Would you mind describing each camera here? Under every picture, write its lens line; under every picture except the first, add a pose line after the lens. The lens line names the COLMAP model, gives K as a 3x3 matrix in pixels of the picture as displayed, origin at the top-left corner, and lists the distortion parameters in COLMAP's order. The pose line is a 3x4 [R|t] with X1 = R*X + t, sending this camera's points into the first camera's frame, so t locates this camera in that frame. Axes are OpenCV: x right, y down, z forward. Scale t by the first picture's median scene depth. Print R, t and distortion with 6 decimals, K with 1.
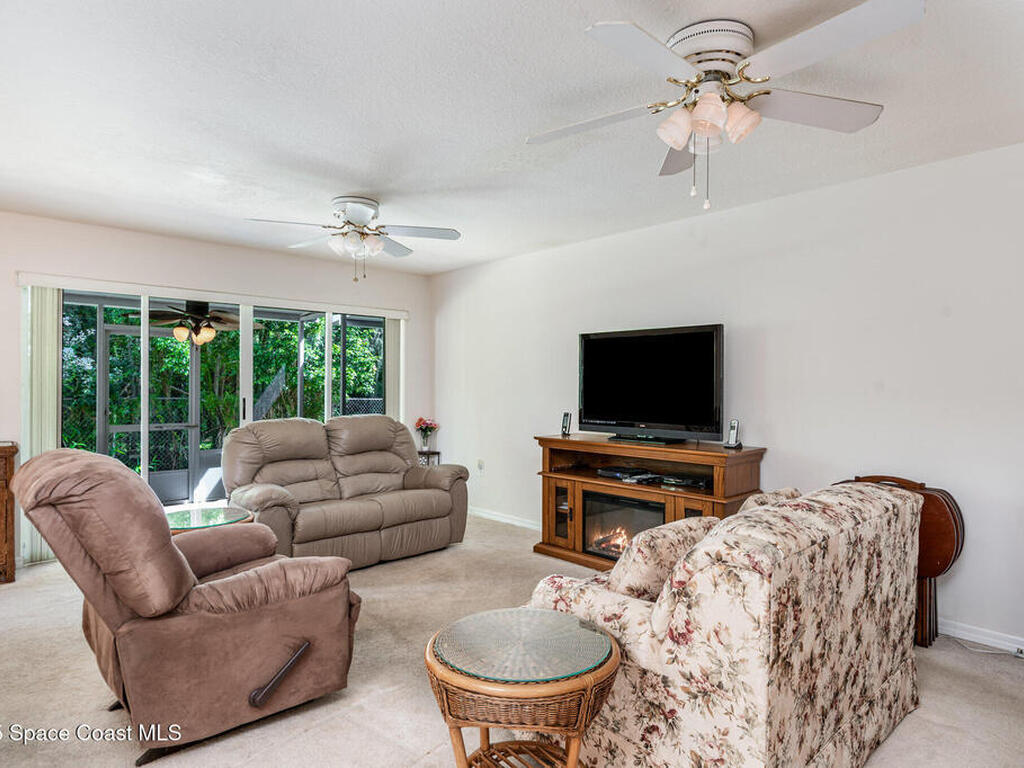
lens RADIAL K [[585.0, 0, 512.0], [0, 585.0, 384.0], [0, 0, 1]] dist [-0.003013, -0.001228]
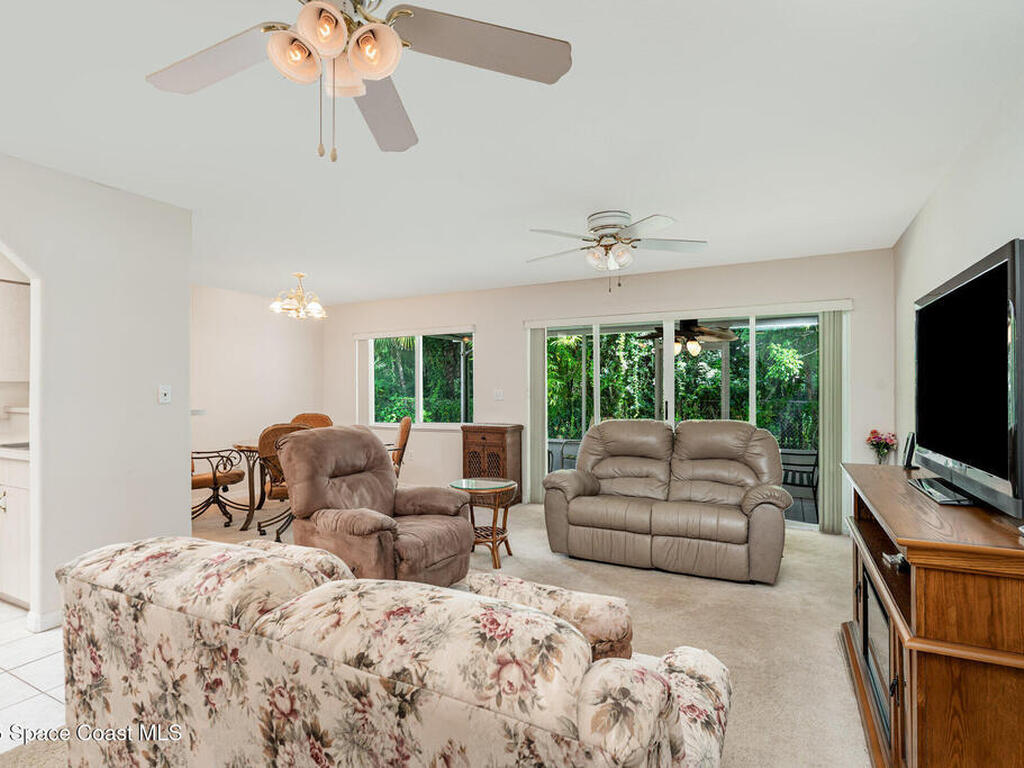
lens RADIAL K [[521.2, 0, 521.2], [0, 521.2, 390.2], [0, 0, 1]] dist [0.000077, 0.000554]
pose [[0.362901, -0.002213, -0.931825, 0.487746], [0.003889, 0.999992, -0.000860, 0.002646], [0.931820, -0.003312, 0.362907, 0.444231]]
